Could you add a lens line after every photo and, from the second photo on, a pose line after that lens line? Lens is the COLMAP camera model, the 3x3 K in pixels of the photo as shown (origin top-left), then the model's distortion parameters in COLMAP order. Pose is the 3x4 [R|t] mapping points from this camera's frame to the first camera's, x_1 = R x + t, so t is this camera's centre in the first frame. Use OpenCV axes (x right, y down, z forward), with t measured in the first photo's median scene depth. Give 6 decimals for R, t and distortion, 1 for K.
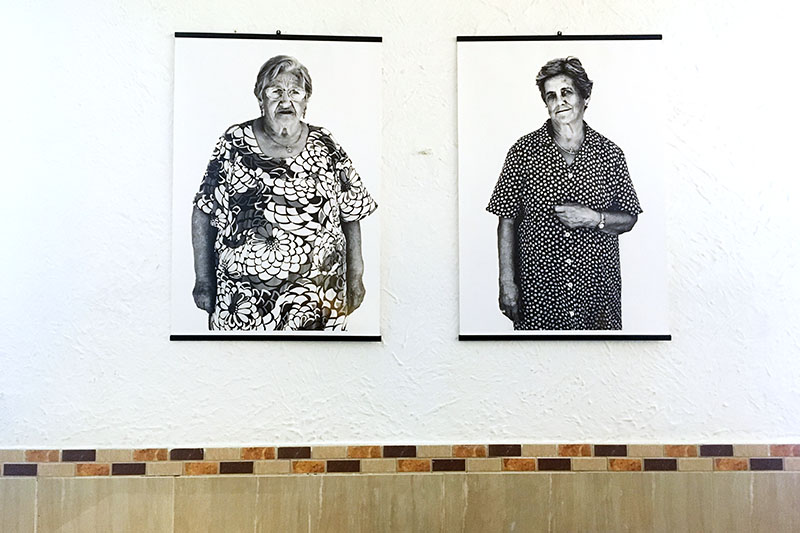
lens RADIAL K [[1014.9, 0, 400.0], [0, 1014.9, 267.9], [0, 0, 1]] dist [0.099509, 0.000000]
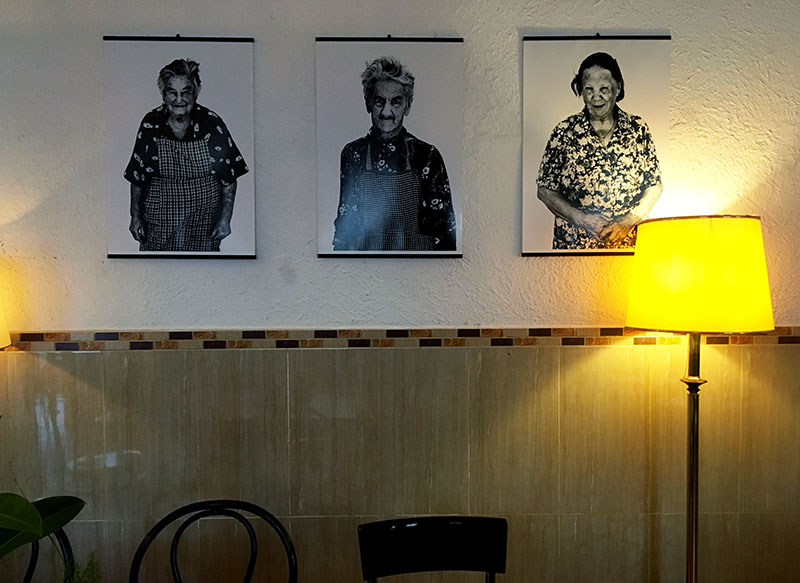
lens RADIAL K [[711.8, 0, 400.1], [0, 711.8, 290.3], [0, 0, 1]] dist [-0.009926, -0.012883]
pose [[0.999894, 0.003539, -0.014125, 0.425729], [-0.001851, 0.993040, 0.117766, -0.001682], [0.014444, -0.117727, 0.992941, 0.013788]]
